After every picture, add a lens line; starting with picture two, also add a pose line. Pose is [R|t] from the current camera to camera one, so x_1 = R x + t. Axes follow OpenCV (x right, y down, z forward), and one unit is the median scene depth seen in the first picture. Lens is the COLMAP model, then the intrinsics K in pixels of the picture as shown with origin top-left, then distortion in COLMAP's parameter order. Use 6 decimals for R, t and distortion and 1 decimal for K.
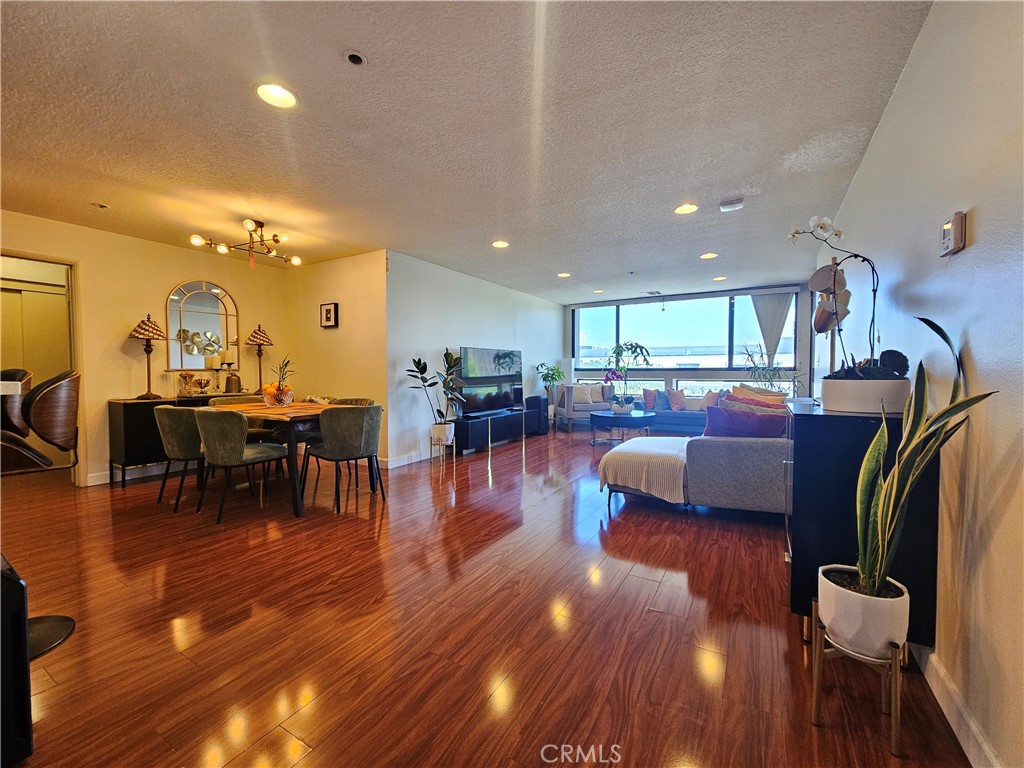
lens RADIAL K [[419.4, 0, 510.9], [0, 419.4, 382.5], [0, 0, 1]] dist [0.001093, -0.000409]
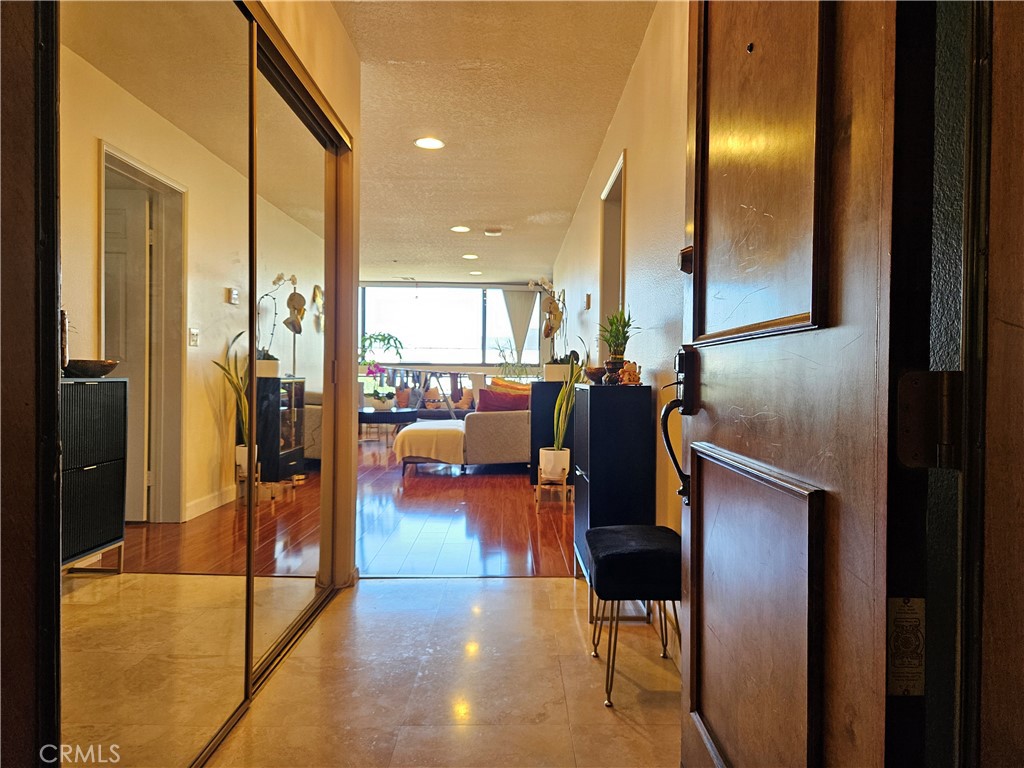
lens RADIAL K [[684.3, 0, 513.3], [0, 684.3, 377.9], [0, 0, 1]] dist [0.048088, -0.015241]
pose [[0.853531, 0.006675, 0.521000, -0.193320], [0.003034, 0.999837, -0.017781, 0.021423], [-0.521034, 0.016757, 0.853371, -0.306651]]
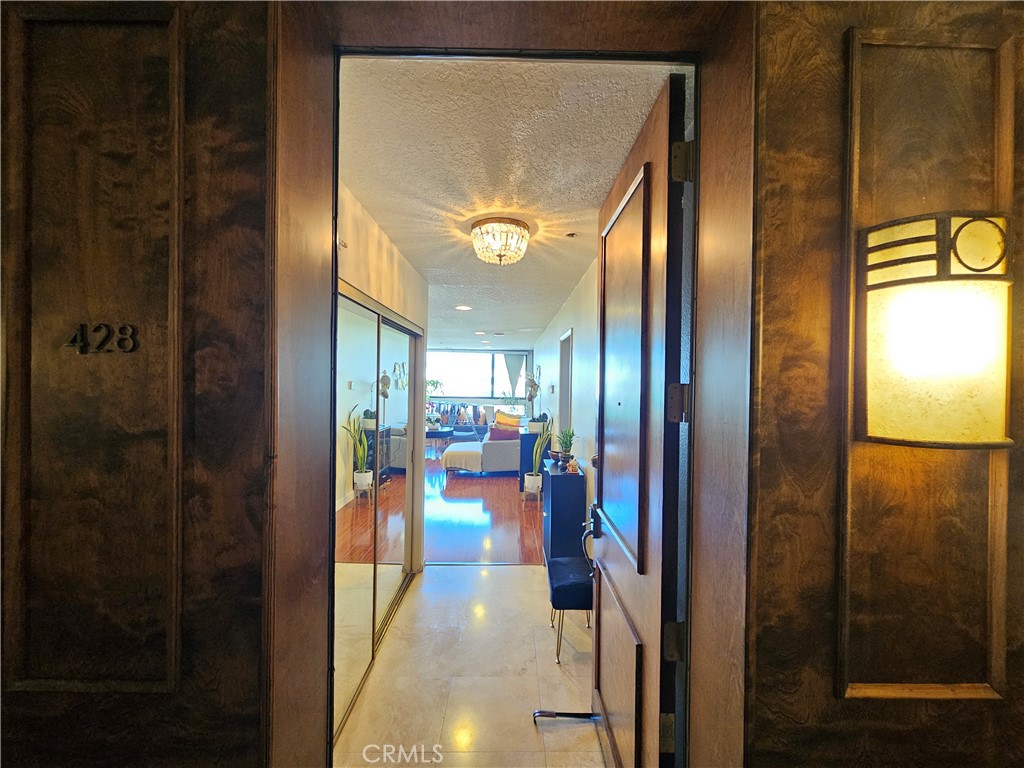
lens RADIAL K [[419.4, 0, 509.7], [0, 419.4, 382.2], [0, 0, 1]] dist [0.001093, -0.000409]
pose [[0.854121, 0.011695, 0.519943, -0.215895], [-0.002009, 0.999814, -0.019189, -0.050324], [-0.520071, 0.015345, 0.853985, -0.343874]]
